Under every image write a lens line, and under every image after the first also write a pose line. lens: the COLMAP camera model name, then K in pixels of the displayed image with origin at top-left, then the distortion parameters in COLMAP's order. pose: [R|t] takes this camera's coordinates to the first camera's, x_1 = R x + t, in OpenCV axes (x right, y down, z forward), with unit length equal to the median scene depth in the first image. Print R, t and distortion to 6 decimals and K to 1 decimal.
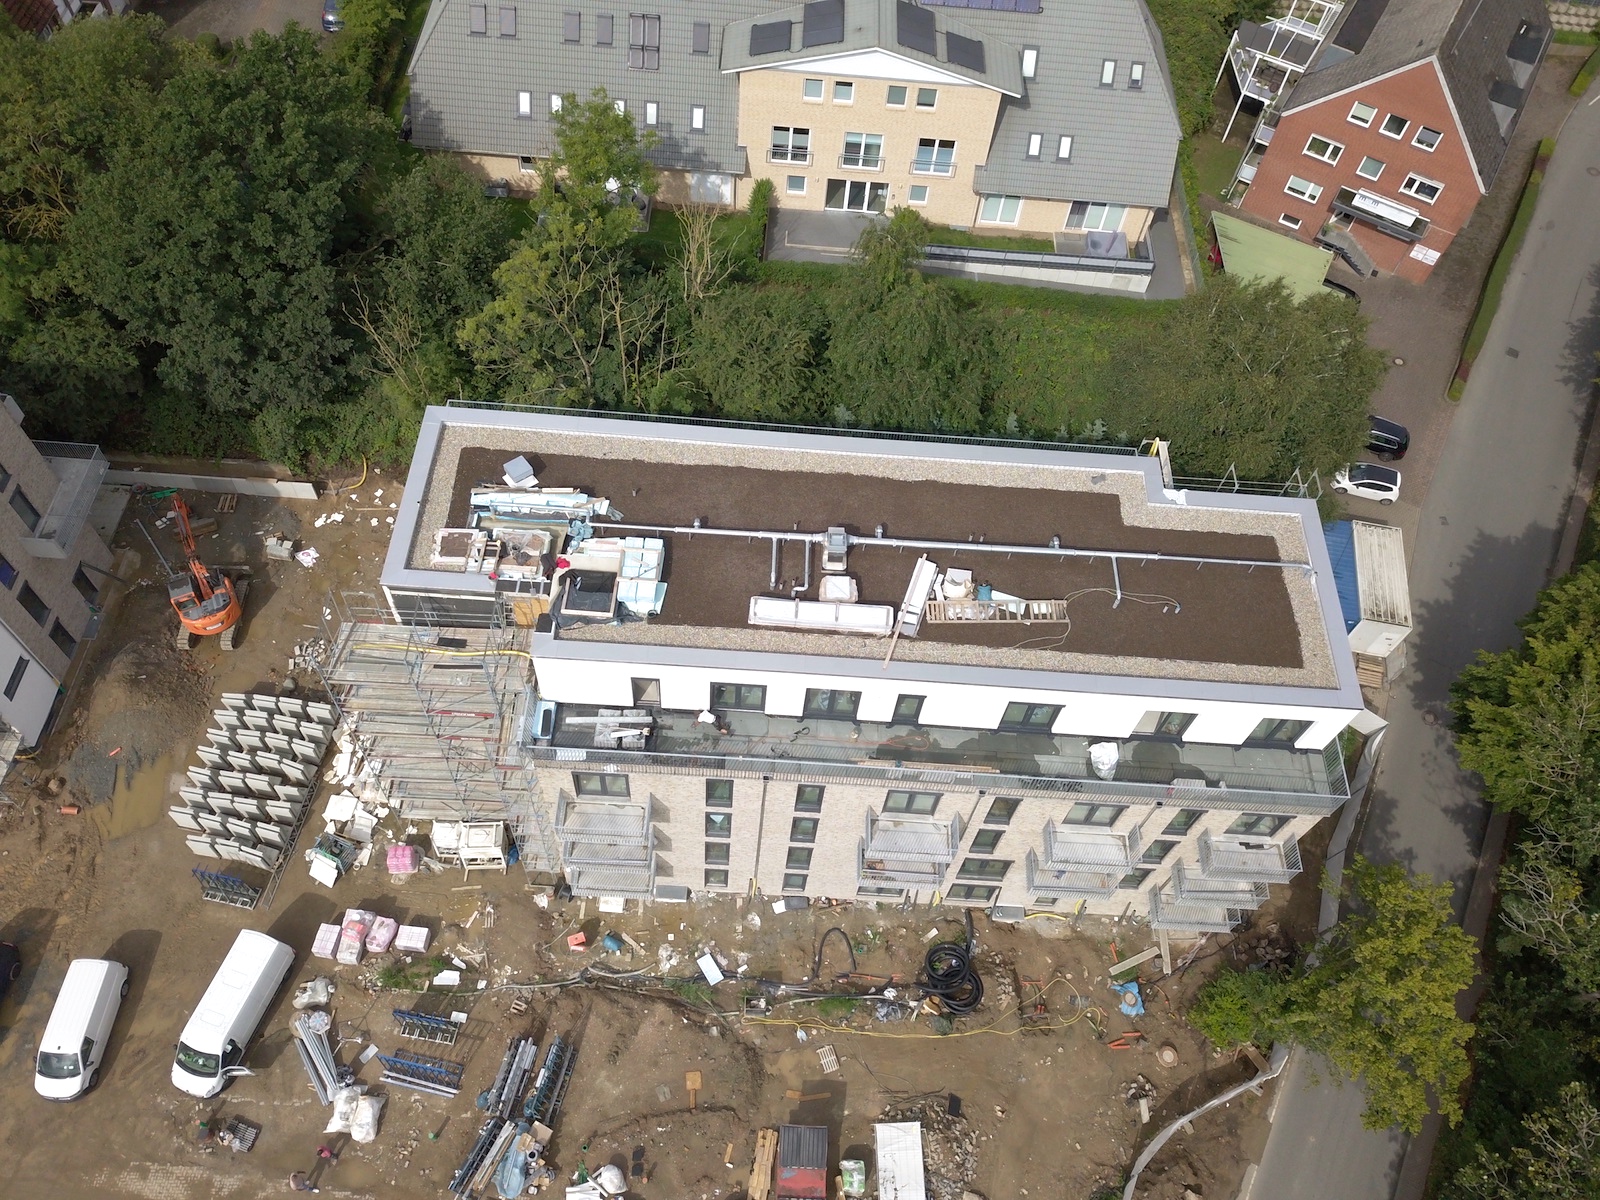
lens RADIAL K [[1223.0, 0, 806.0], [0, 1223.0, 597.3], [0, 0, 1]] dist [0.013325, -0.009959]
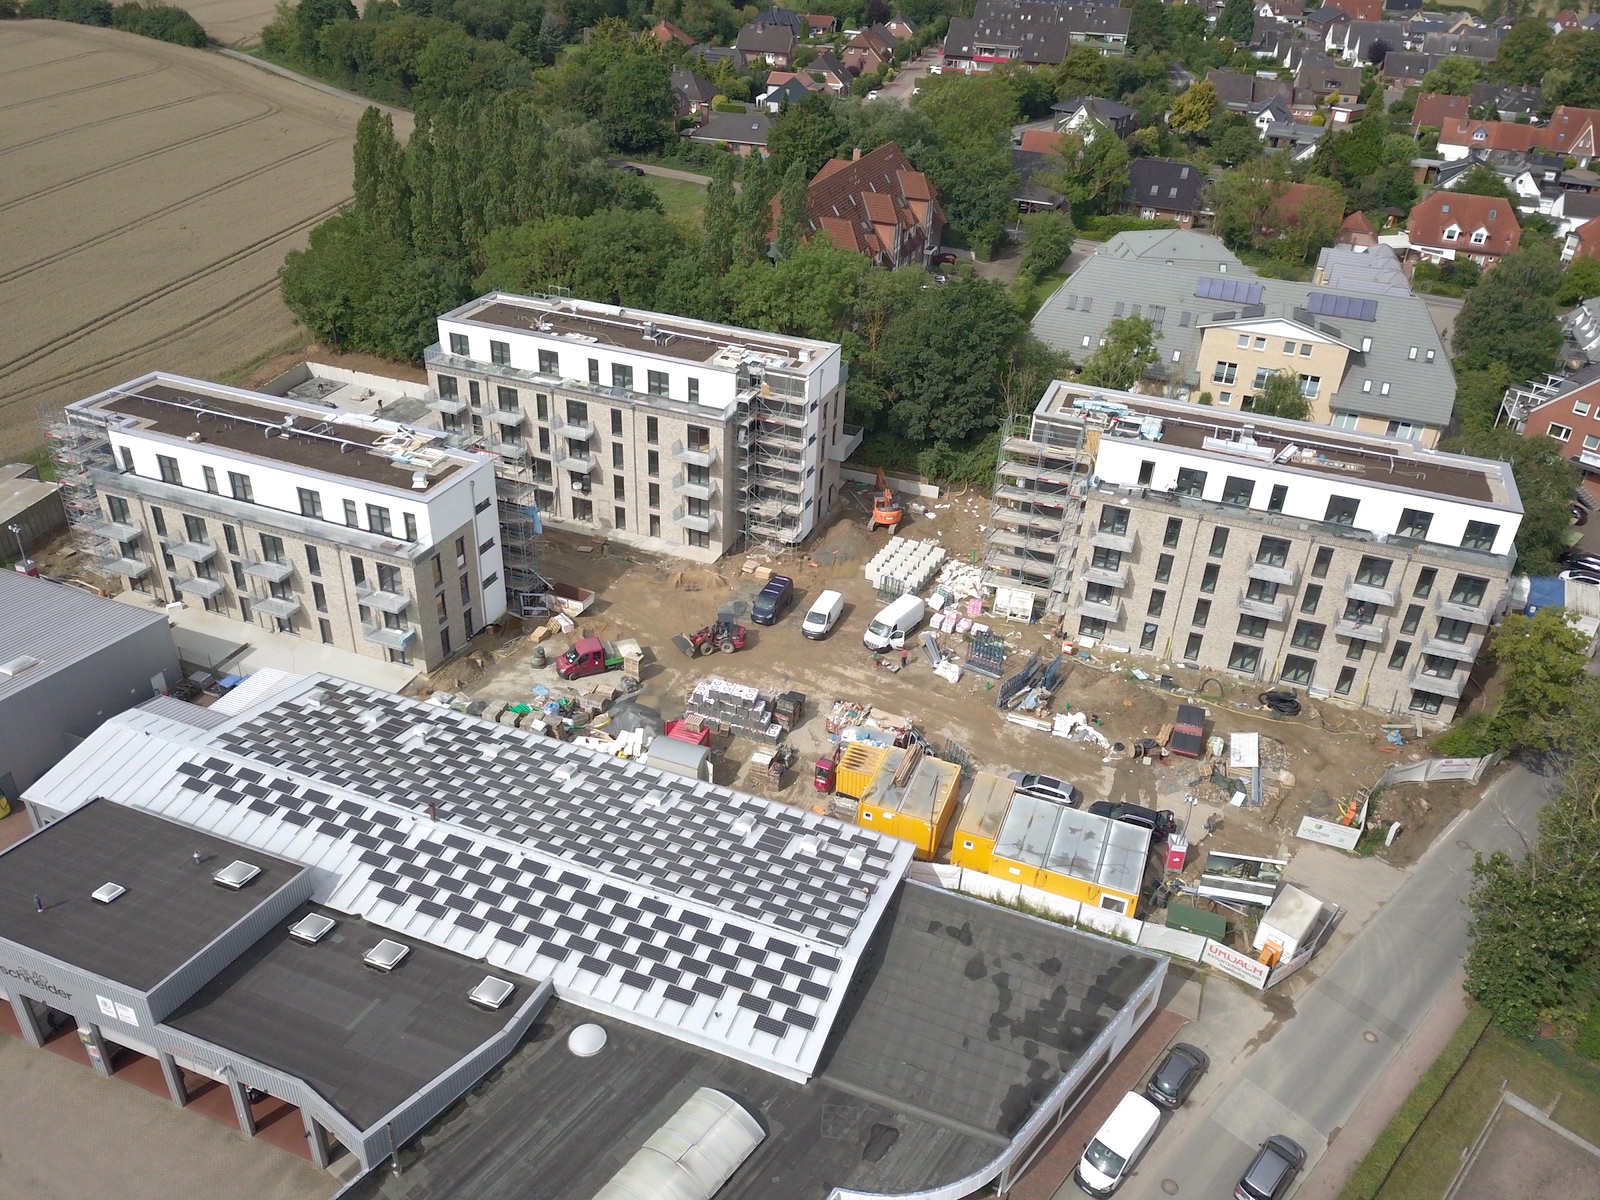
lens RADIAL K [[1223.0, 0, 802.4], [0, 1223.0, 594.0], [0, 0, 1]] dist [0.013325, -0.009959]
pose [[0.946816, 0.141821, -0.288835, -0.043389], [-0.260489, 0.864794, -0.429274, 1.077271], [0.188903, 0.481682, 0.855744, -0.670465]]
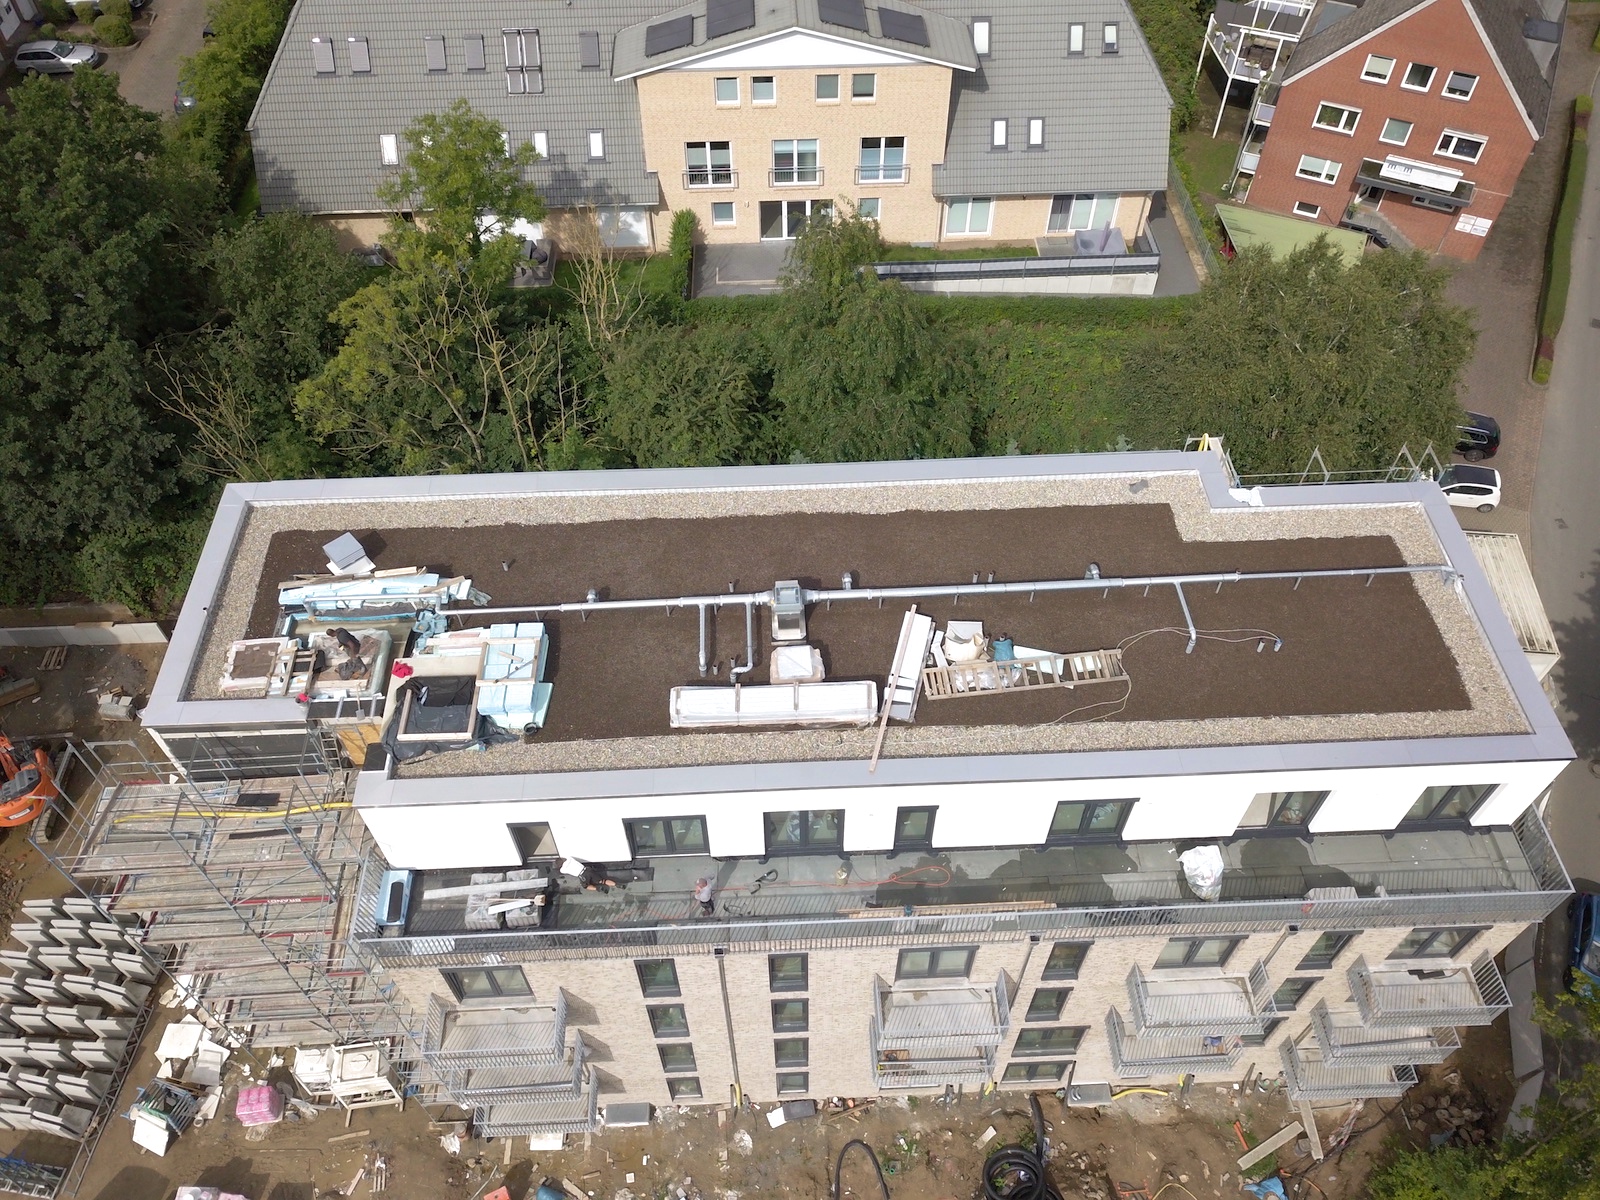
lens RADIAL K [[1223.0, 0, 806.6], [0, 1223.0, 602.7], [0, 0, 1]] dist [0.013325, -0.009959]
pose [[0.994462, -0.104909, -0.006314, 0.033252], [0.103724, 0.989368, -0.101939, 0.024322], [0.016941, 0.100720, 0.994771, 0.240514]]
